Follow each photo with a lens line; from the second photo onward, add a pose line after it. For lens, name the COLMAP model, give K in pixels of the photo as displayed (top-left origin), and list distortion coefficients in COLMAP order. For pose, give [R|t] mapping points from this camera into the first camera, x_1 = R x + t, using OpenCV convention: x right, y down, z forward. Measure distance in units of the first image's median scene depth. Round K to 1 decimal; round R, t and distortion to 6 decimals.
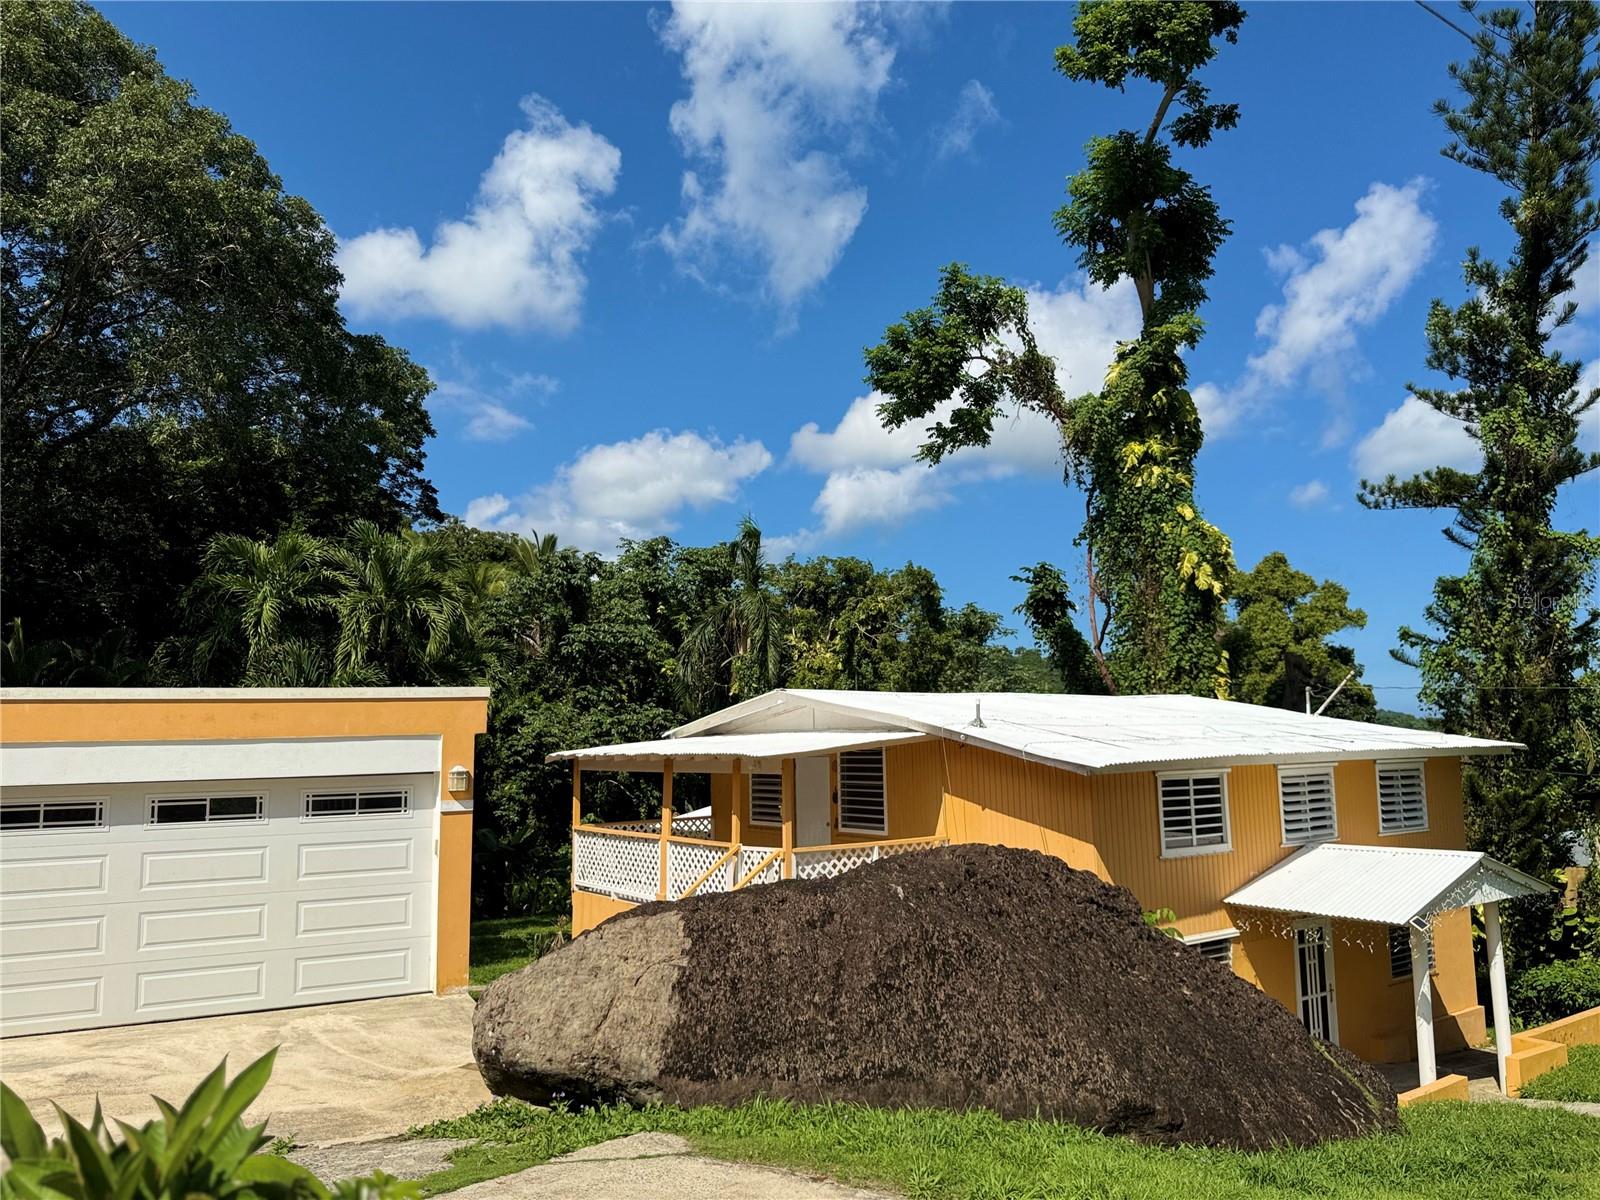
lens RADIAL K [[1169.4, 0, 794.9], [0, 1169.4, 599.9], [0, 0, 1]] dist [0.033634, -0.049005]
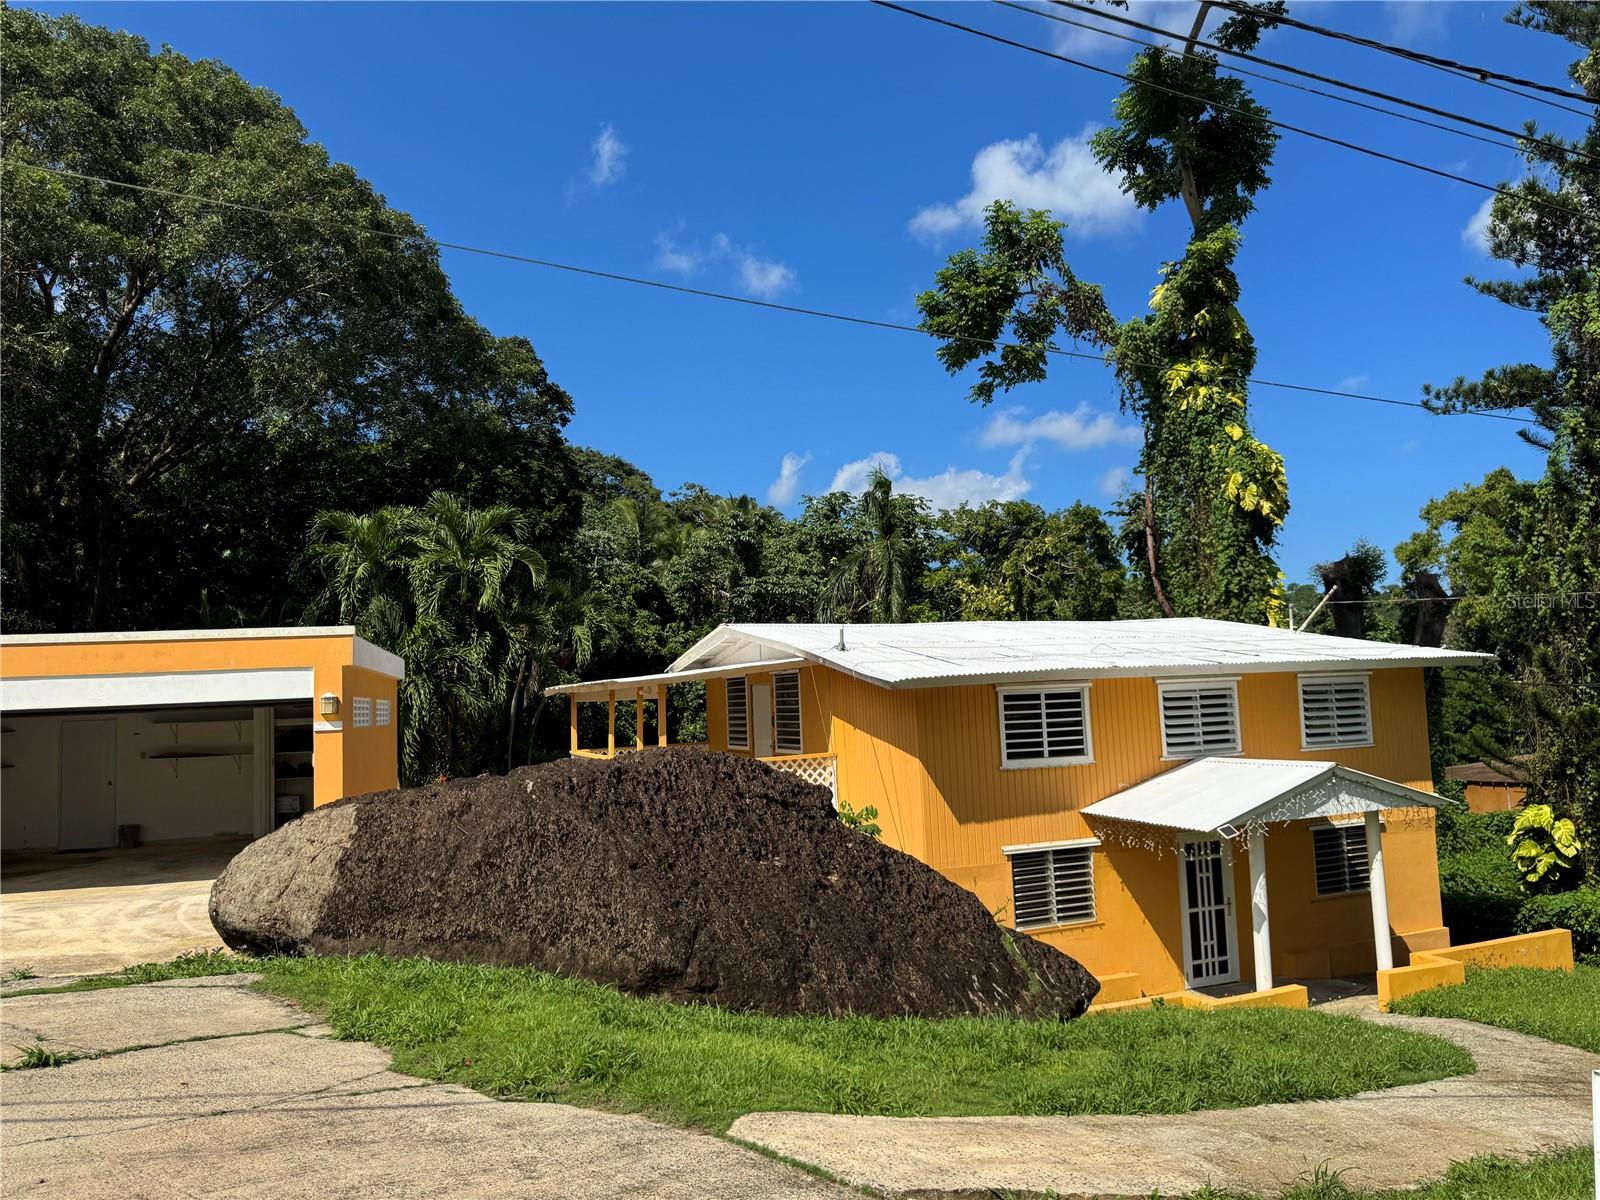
lens RADIAL K [[1126.8, 0, 804.3], [0, 1126.8, 597.8], [0, 0, 1]] dist [0.020838, -0.024195]
pose [[0.974652, -0.040012, -0.220121, 0.200803], [0.048770, 0.998214, 0.034498, 0.013881], [0.218347, -0.044359, 0.974862, -0.002286]]
